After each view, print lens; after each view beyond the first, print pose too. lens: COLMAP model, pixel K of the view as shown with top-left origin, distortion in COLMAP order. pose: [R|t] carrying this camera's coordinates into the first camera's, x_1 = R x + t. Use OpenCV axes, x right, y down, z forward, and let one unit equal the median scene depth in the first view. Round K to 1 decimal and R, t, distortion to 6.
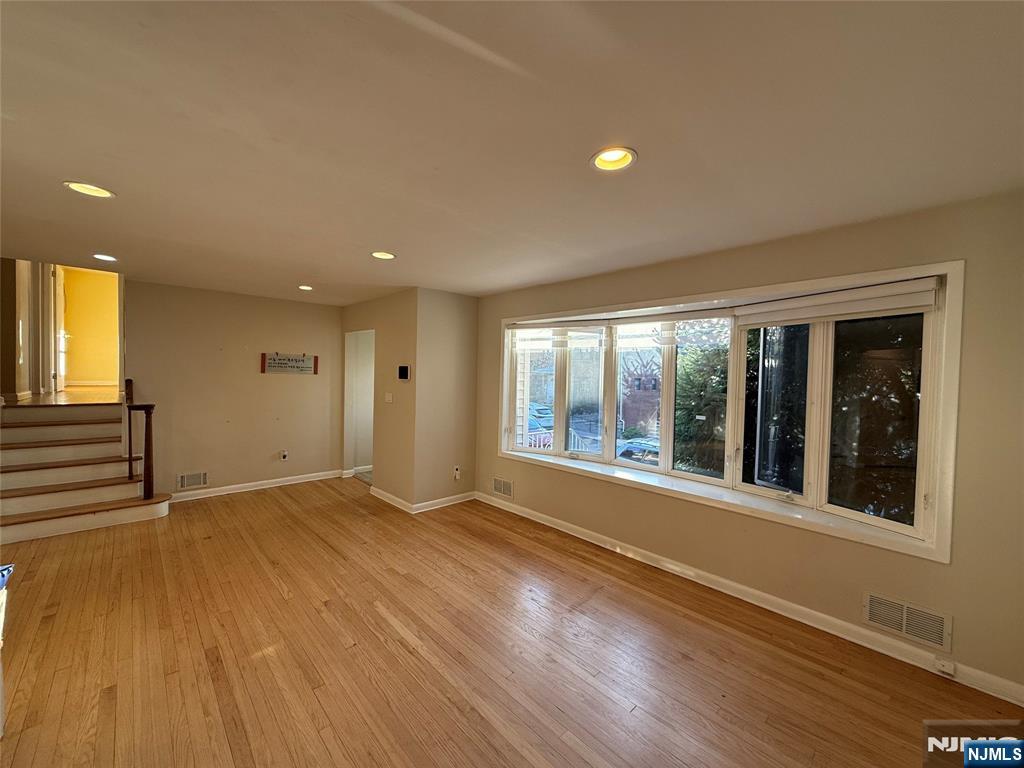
lens RADIAL K [[406.2, 0, 507.2], [0, 406.2, 388.9], [0, 0, 1]] dist [-0.001305, 0.000227]
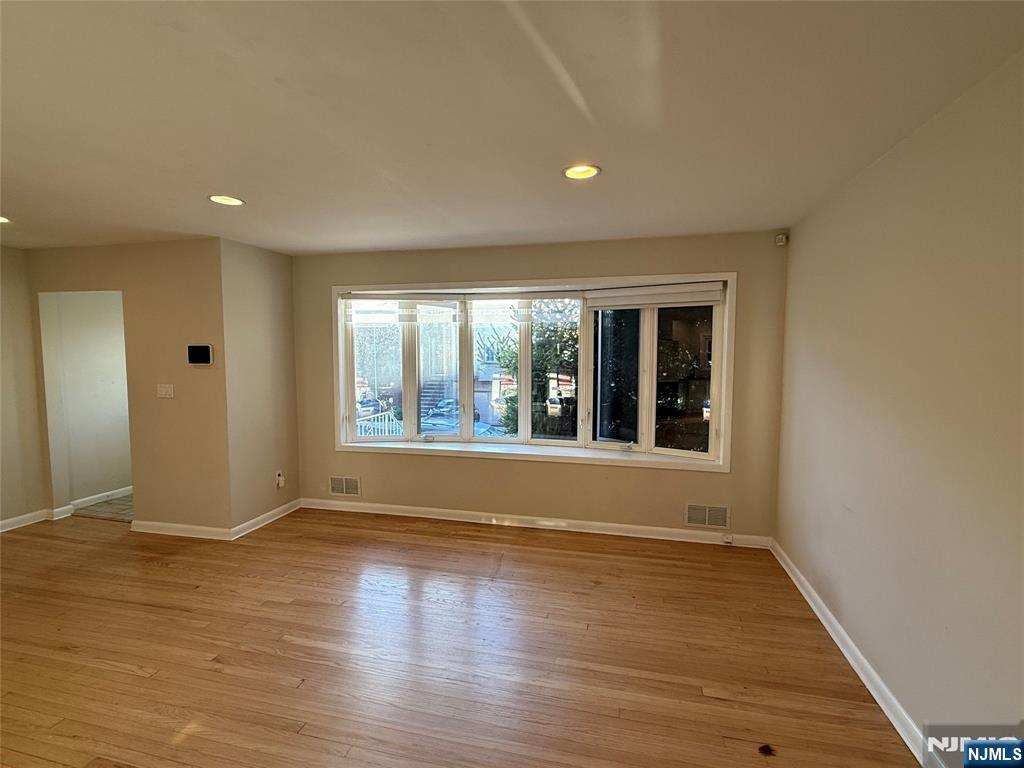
lens RADIAL K [[481.1, 0, 509.3], [0, 481.1, 390.9], [0, 0, 1]] dist [0.000042, -0.000414]
pose [[0.838405, -0.067705, 0.540826, -0.335596], [0.036978, 0.997034, 0.067493, -0.016384], [-0.543792, -0.036588, 0.838422, -0.034604]]
